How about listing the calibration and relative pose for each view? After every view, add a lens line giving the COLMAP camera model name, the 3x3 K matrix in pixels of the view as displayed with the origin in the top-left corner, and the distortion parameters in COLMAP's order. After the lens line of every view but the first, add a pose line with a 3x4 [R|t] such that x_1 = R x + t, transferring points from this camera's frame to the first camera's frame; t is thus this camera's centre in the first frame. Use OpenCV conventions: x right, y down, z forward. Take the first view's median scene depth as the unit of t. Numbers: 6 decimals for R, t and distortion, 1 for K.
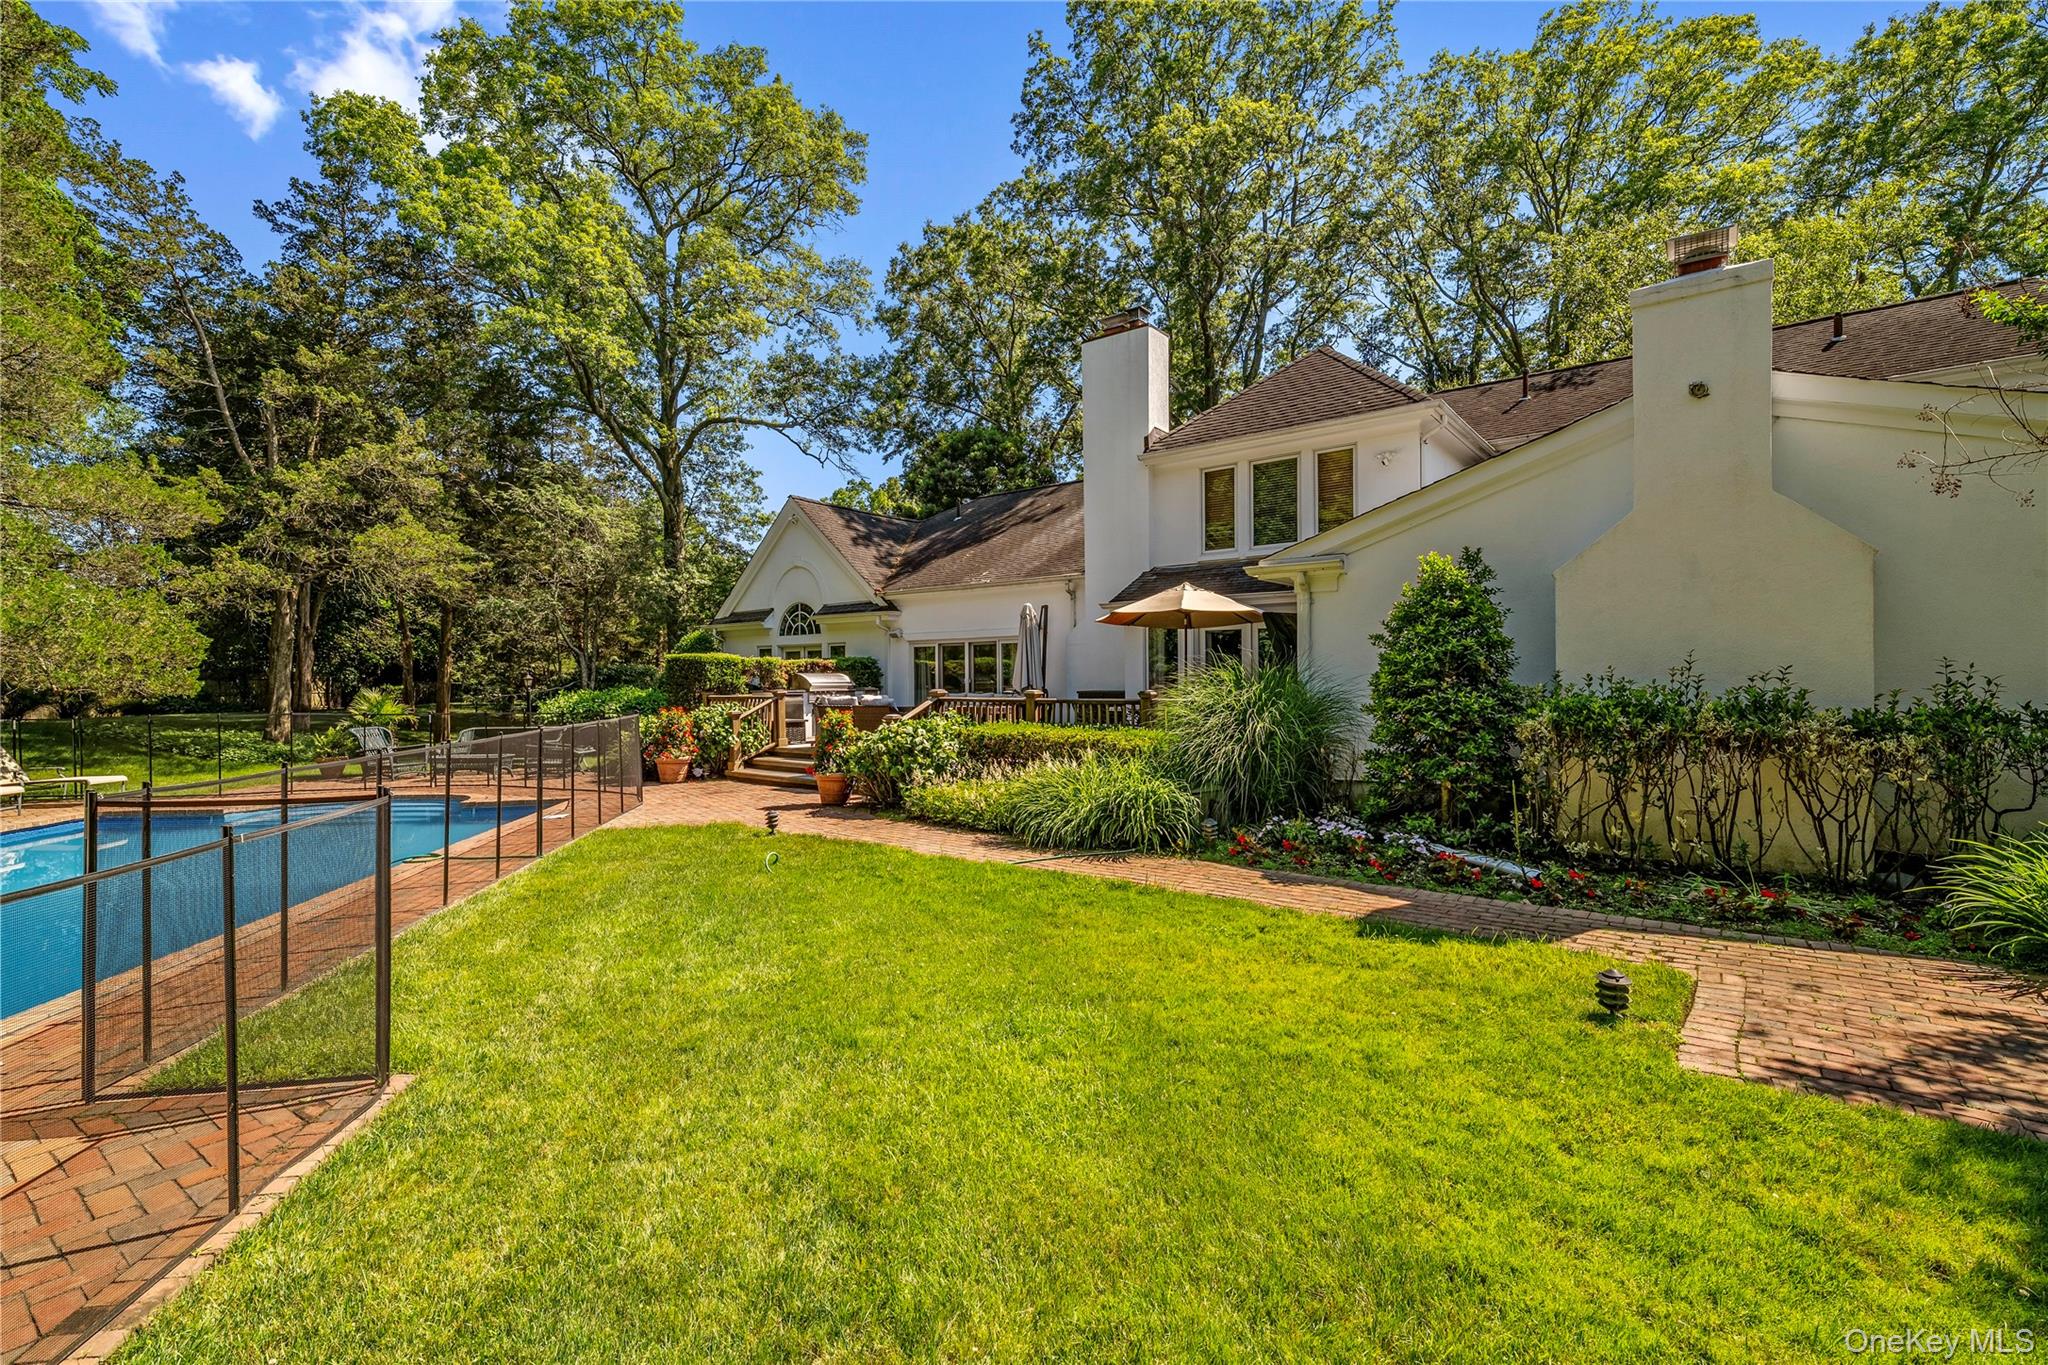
lens RADIAL K [[889.7, 0, 1010.4], [0, 889.7, 678.5], [0, 0, 1]] dist [0.000537, -0.000185]
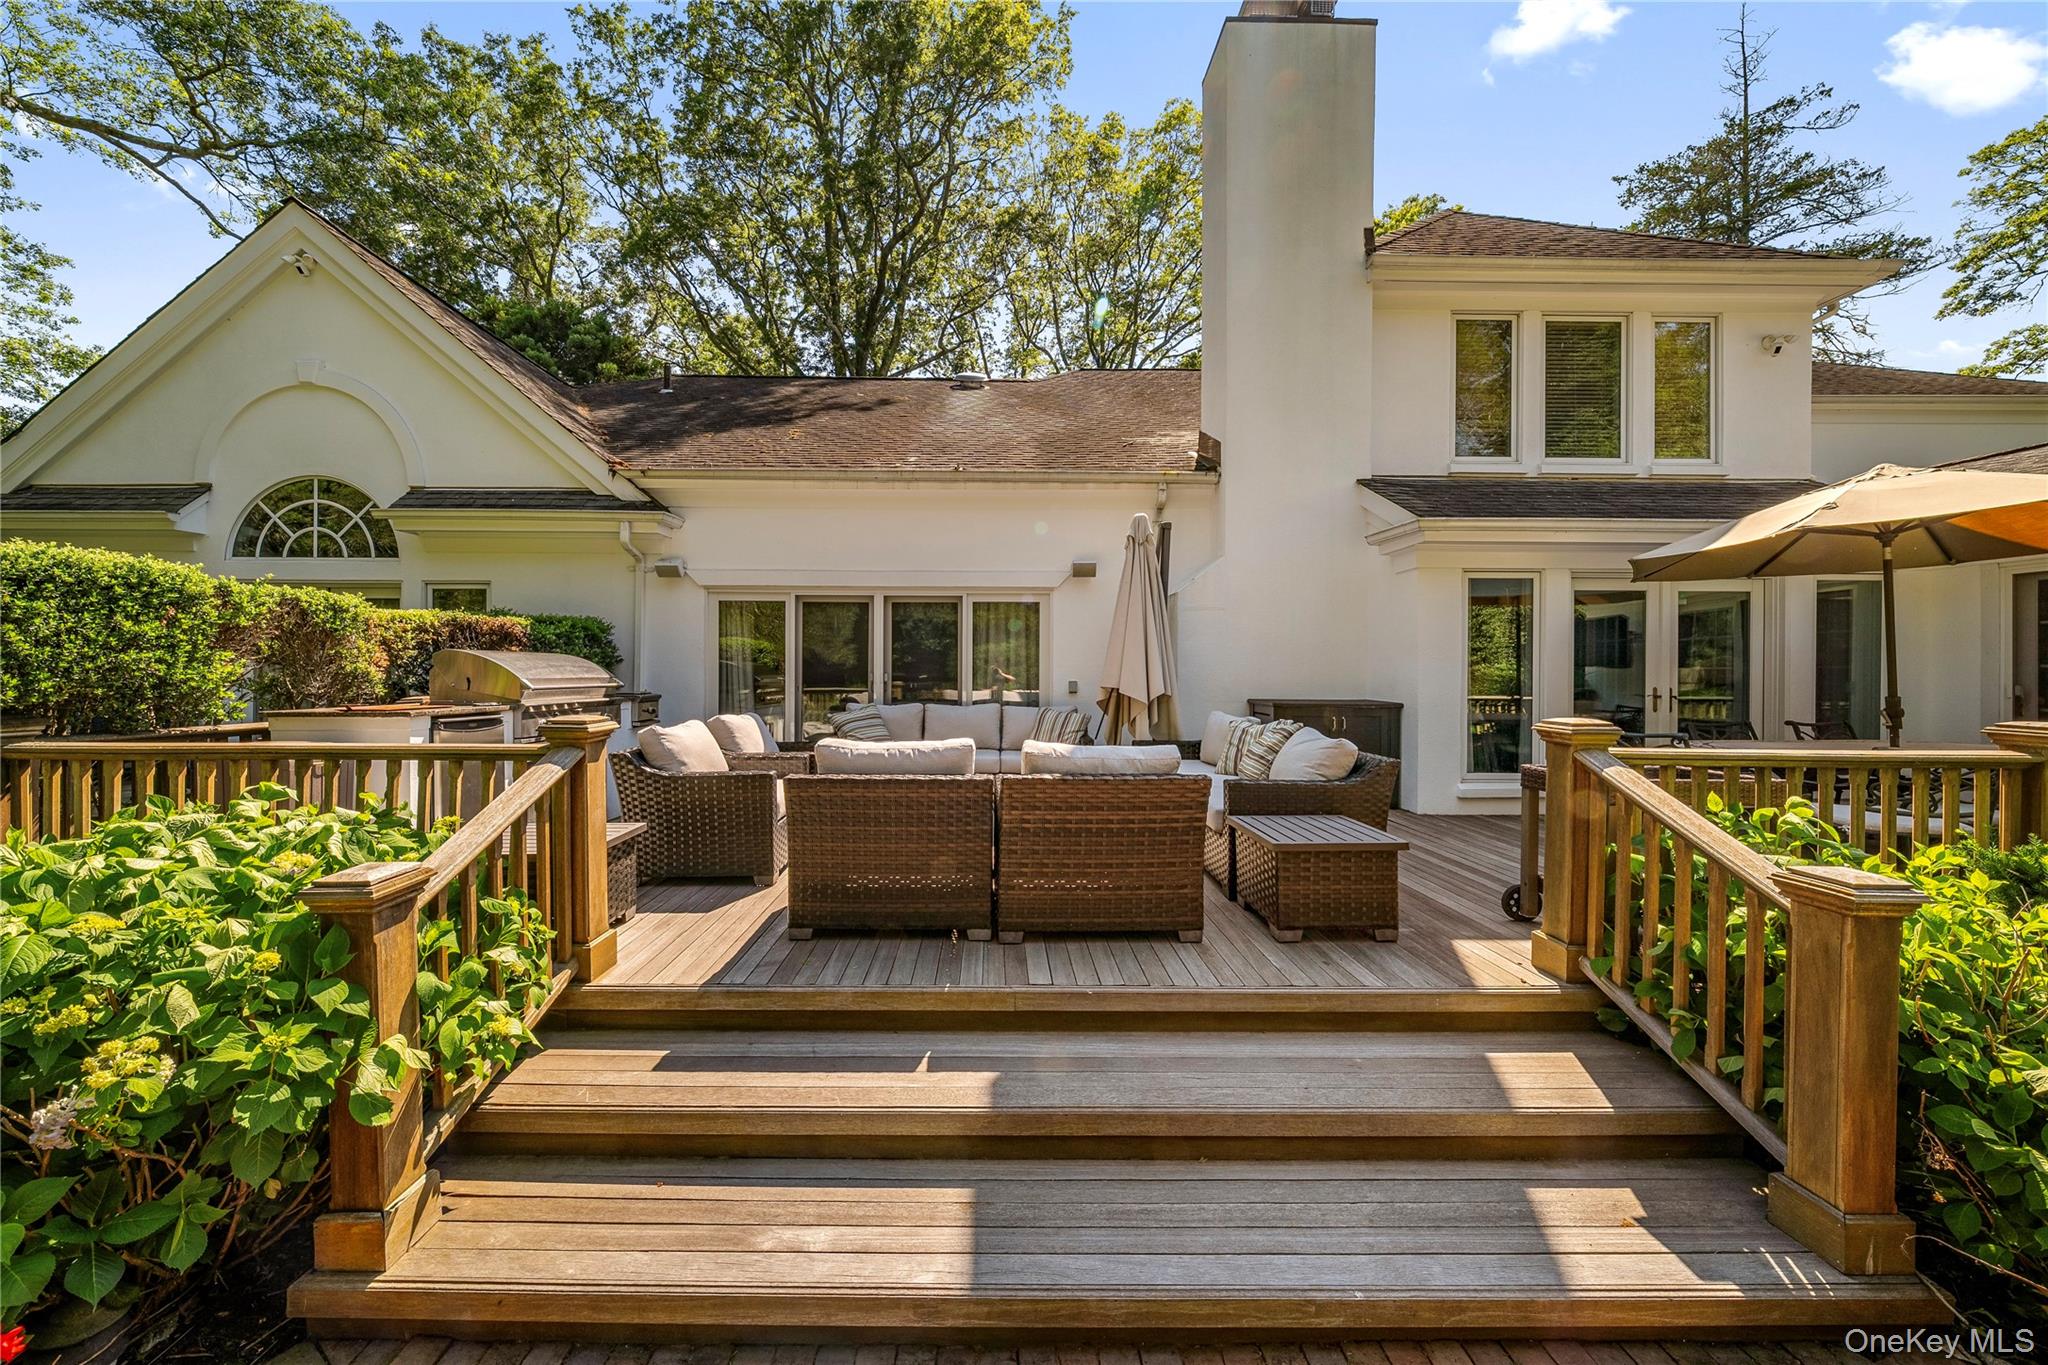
lens RADIAL K [[742.5, 0, 1035.2], [0, 742.5, 683.2], [0, 0, 1]] dist [-0.007938, 0.000230]
pose [[0.775507, 0.004930, 0.631320, -0.199445], [-0.013198, 0.999878, 0.008404, 0.001057], [-0.631202, -0.014849, 0.775477, 0.547851]]
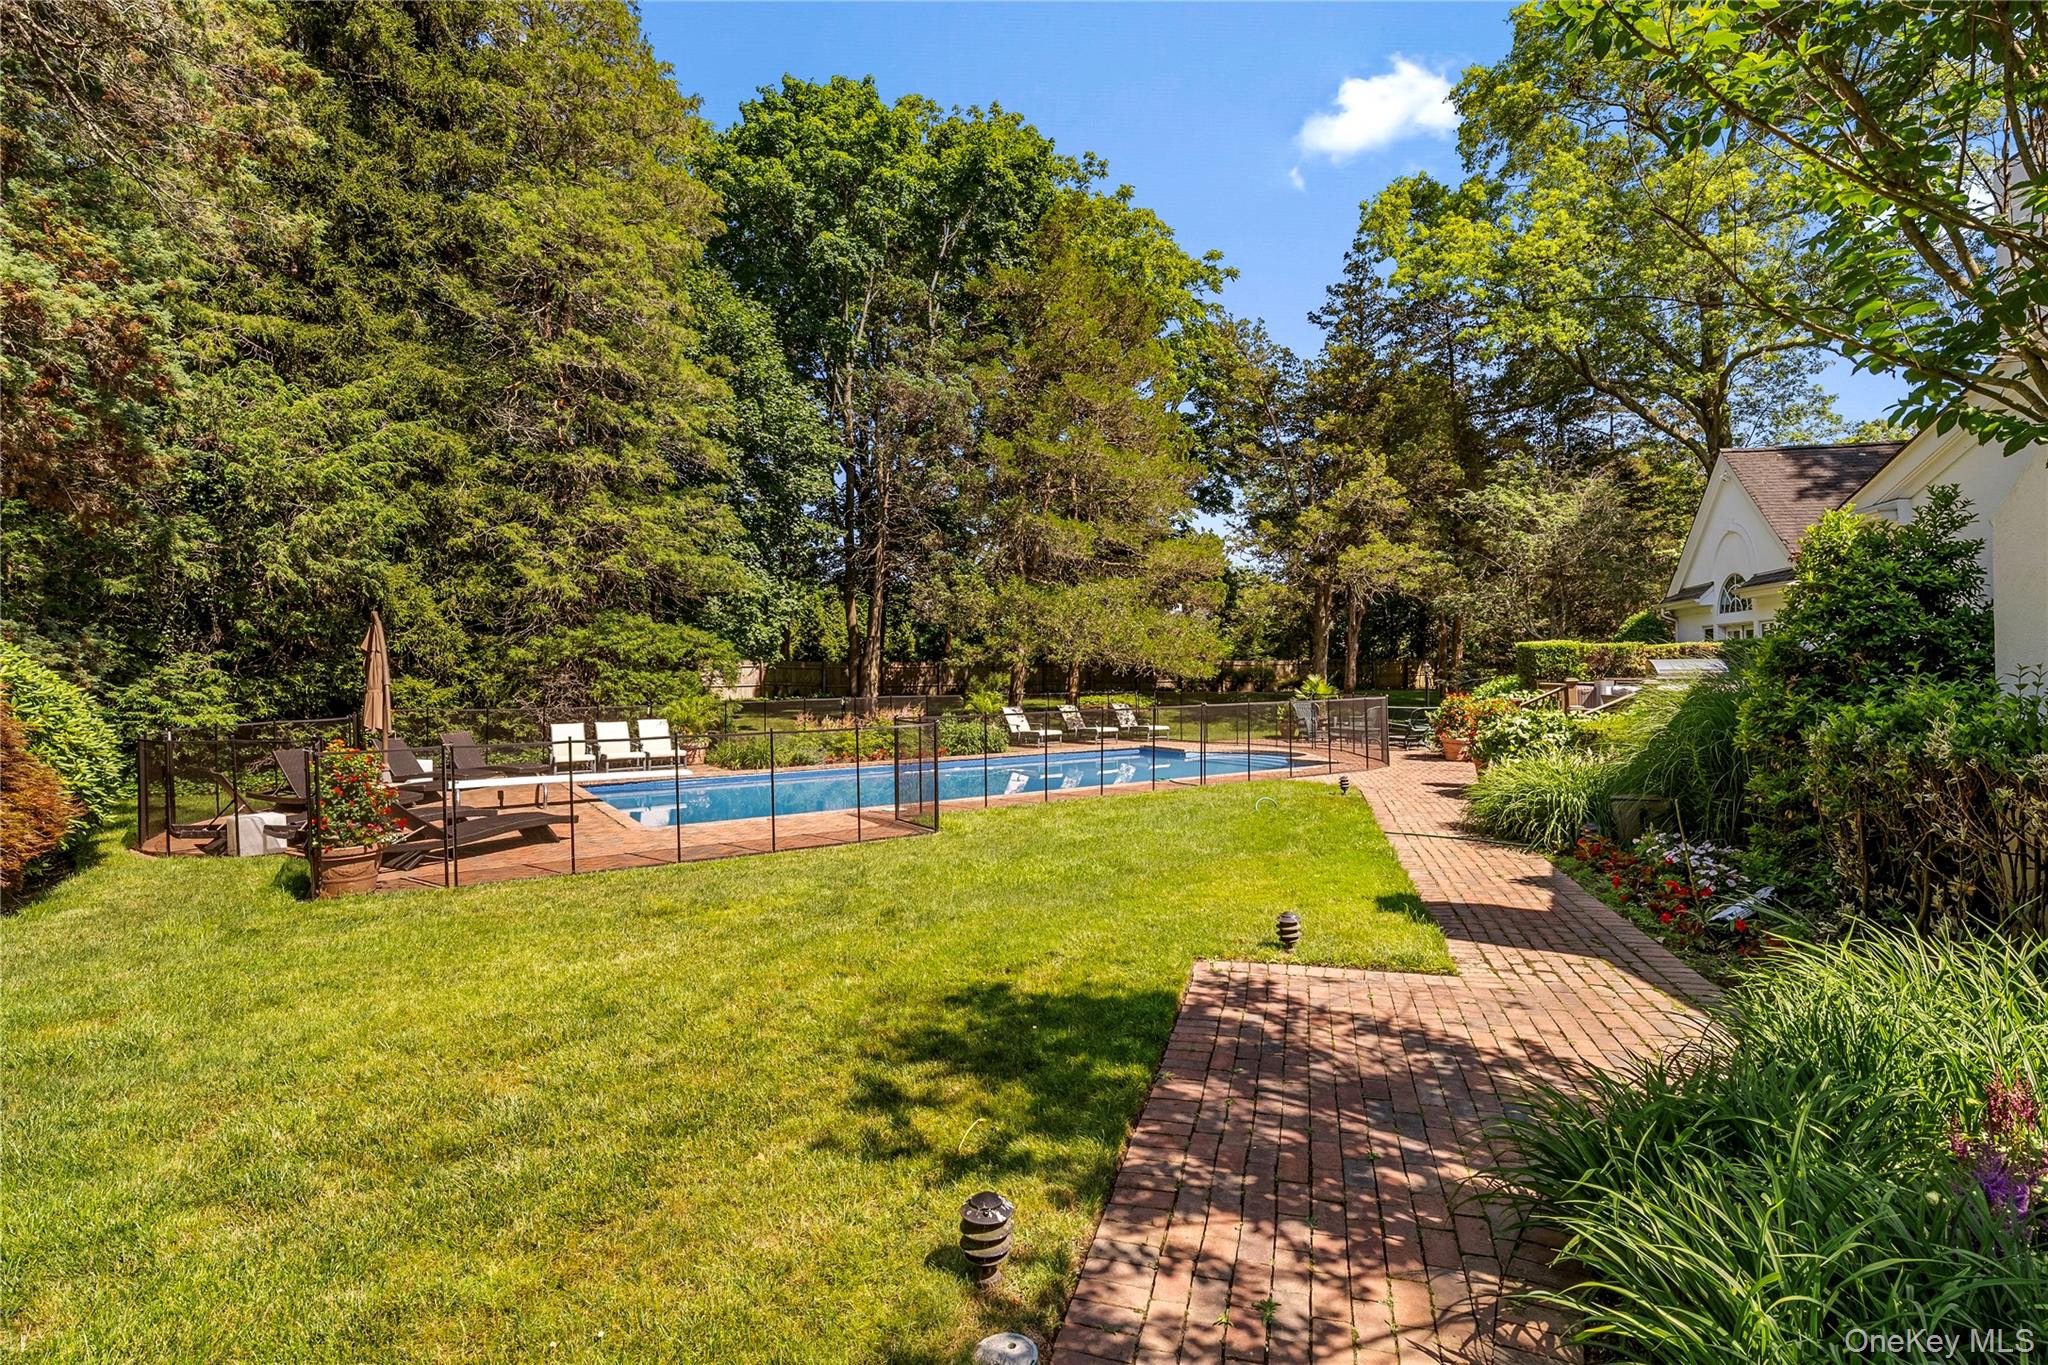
lens RADIAL K [[889.7, 0, 1015.7], [0, 889.7, 683.9], [0, 0, 1]] dist [0.000537, -0.000185]
pose [[0.420828, 0.015722, -0.907004, 0.252932], [0.008815, 0.999732, 0.021419, -0.004851], [0.907098, -0.017009, 0.420576, 0.016726]]
